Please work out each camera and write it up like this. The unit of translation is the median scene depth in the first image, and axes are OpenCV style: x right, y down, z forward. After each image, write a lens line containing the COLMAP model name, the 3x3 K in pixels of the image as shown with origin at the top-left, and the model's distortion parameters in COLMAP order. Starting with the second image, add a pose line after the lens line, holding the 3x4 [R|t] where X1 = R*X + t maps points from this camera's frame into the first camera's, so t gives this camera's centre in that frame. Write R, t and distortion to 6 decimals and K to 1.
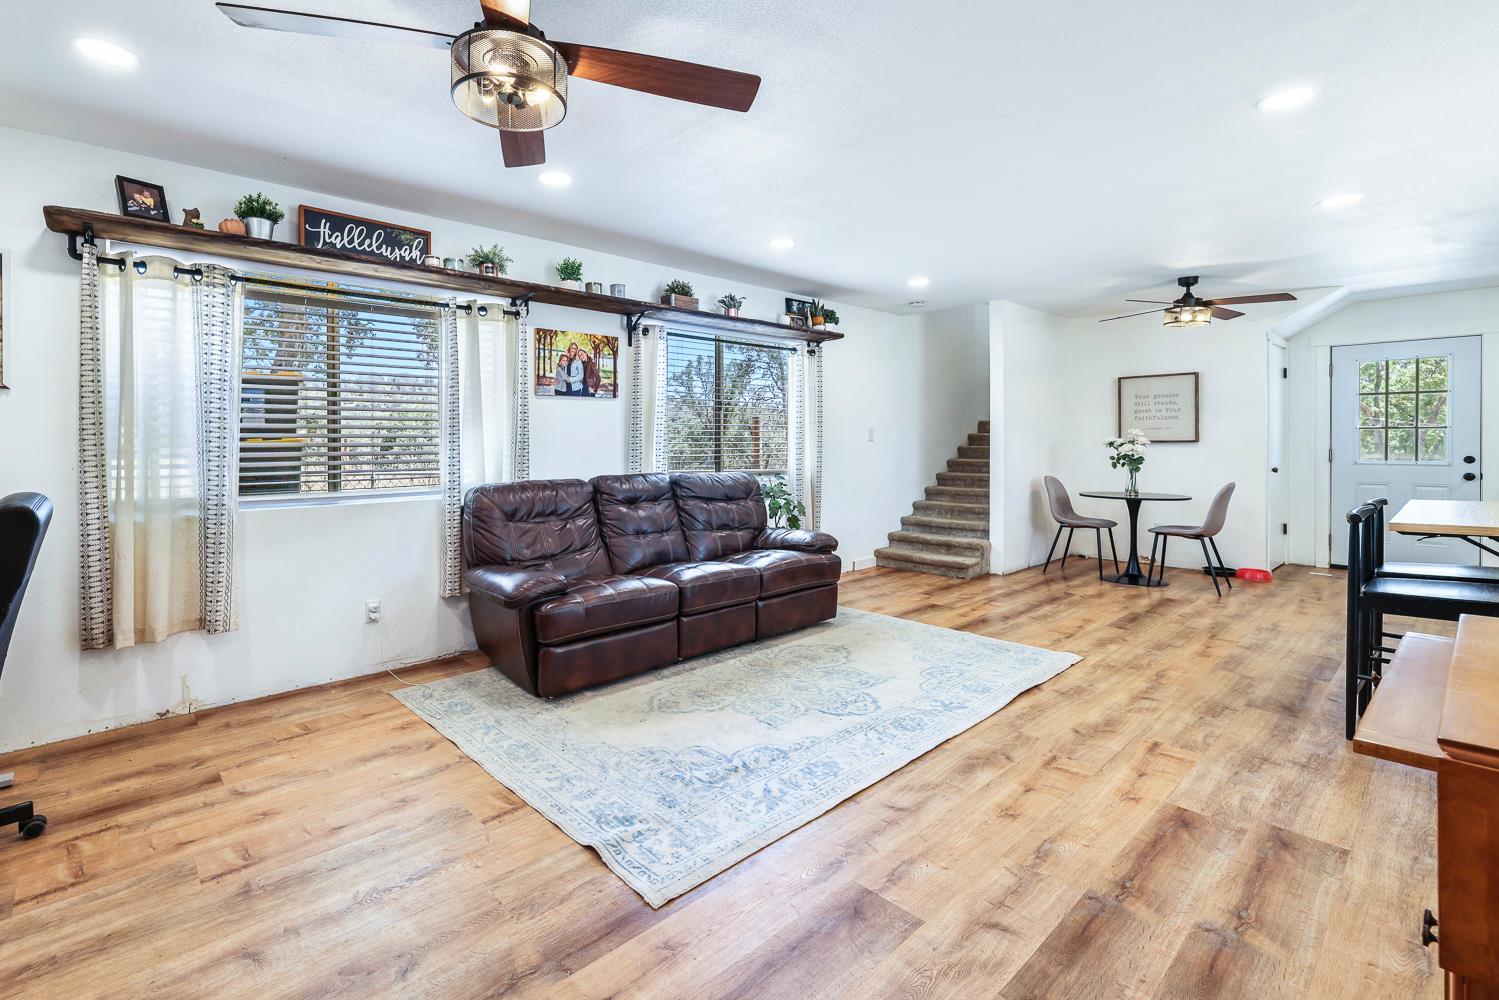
lens RADIAL K [[684.5, 0, 689.8], [0, 684.5, 446.8], [0, 0, 1]] dist [-0.004808, 0.001630]
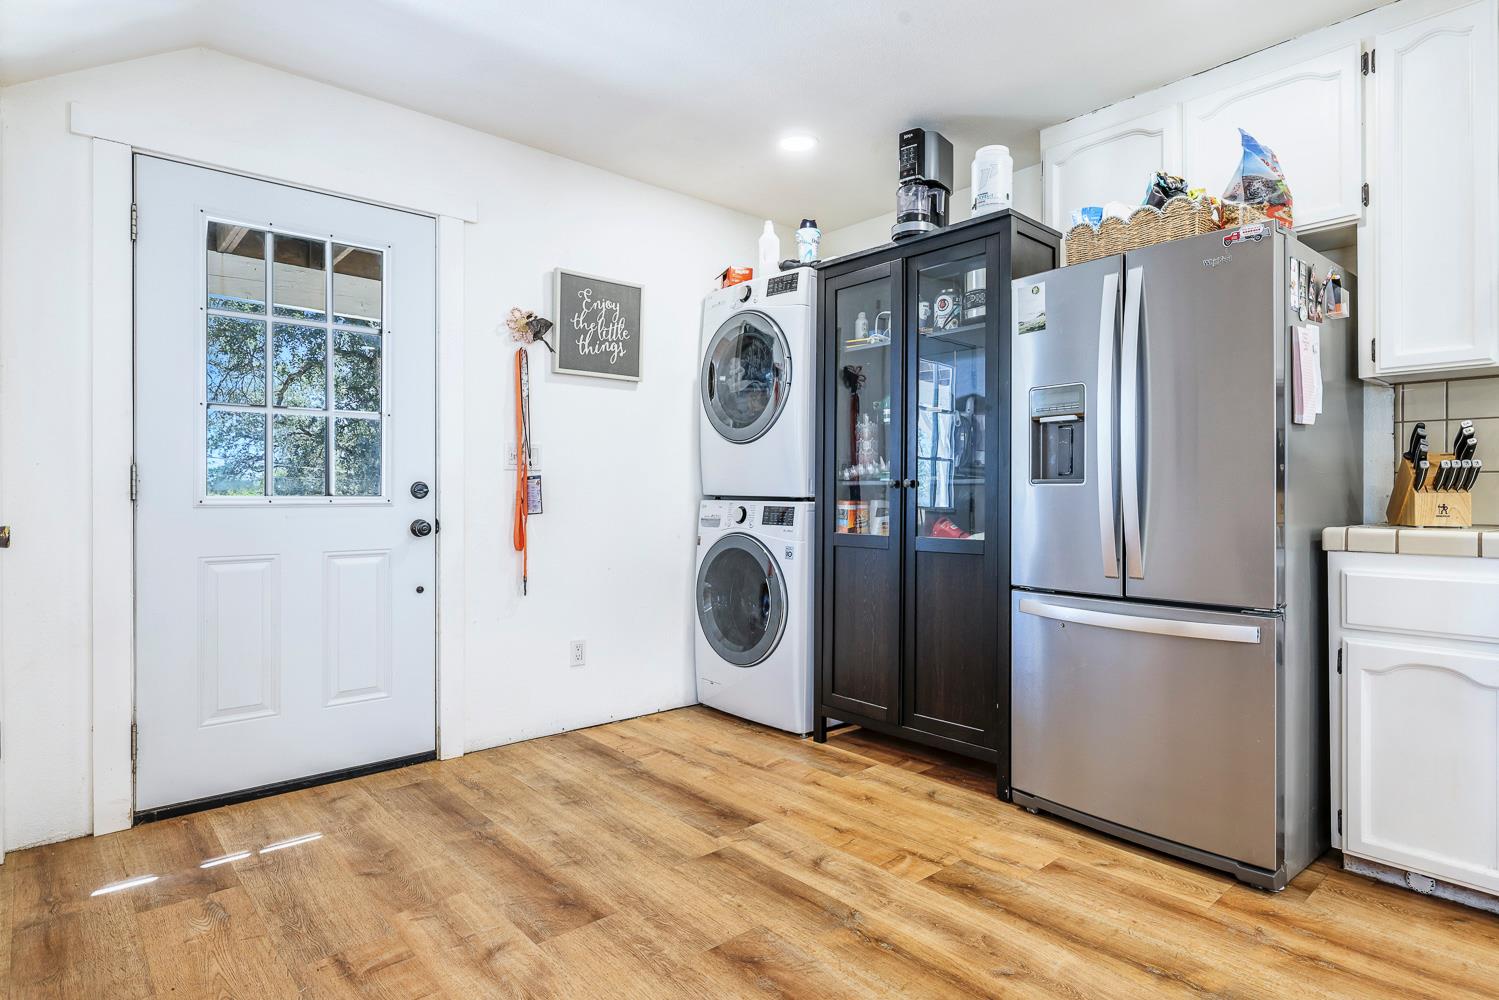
lens RADIAL K [[798.4, 0, 744.9], [0, 798.4, 491.2], [0, 0, 1]] dist [0.000886, -0.001218]
pose [[0.000228, 0.001014, 0.999999, 1.143462], [0.006861, 0.999976, -0.001016, 0.039593], [-0.999976, 0.006861, 0.000221, 1.466813]]
